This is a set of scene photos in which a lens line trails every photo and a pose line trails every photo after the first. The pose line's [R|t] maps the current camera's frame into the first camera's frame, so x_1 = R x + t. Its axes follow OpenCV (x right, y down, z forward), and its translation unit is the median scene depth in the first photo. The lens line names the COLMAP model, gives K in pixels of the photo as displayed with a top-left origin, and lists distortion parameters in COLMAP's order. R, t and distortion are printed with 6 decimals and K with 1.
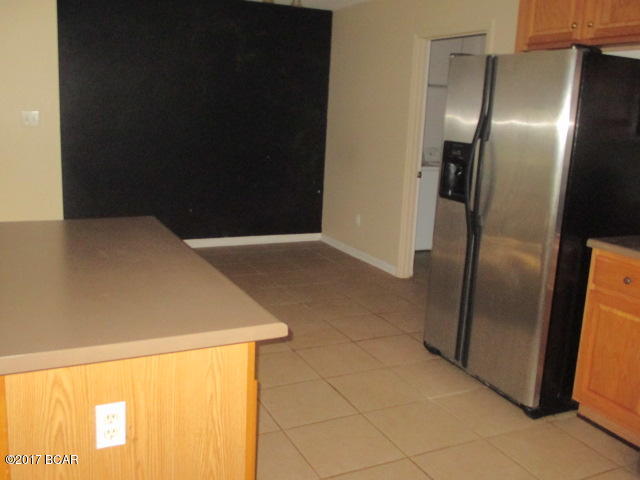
lens RADIAL K [[611.7, 0, 328.3], [0, 611.7, 228.0], [0, 0, 1]] dist [-0.000253, 0.000000]
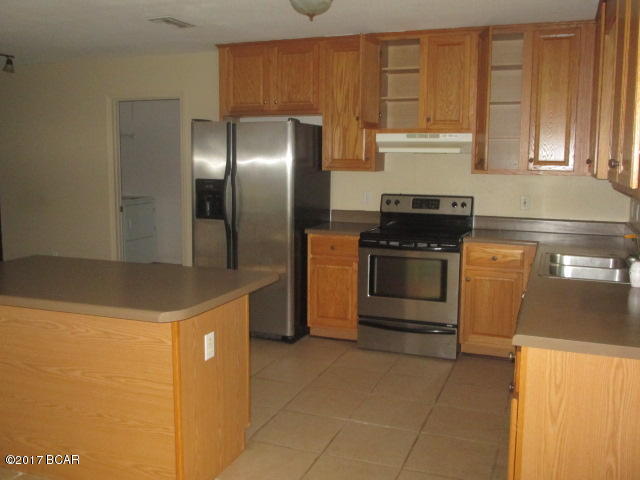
lens RADIAL K [[611.7, 0, 319.9], [0, 611.7, 239.1], [0, 0, 1]] dist [-0.000253, 0.000000]
pose [[0.745169, -0.137229, 0.652603, -0.611755], [0.160995, 0.986672, 0.023646, 0.011022], [-0.647150, 0.087445, 0.757331, -0.293320]]
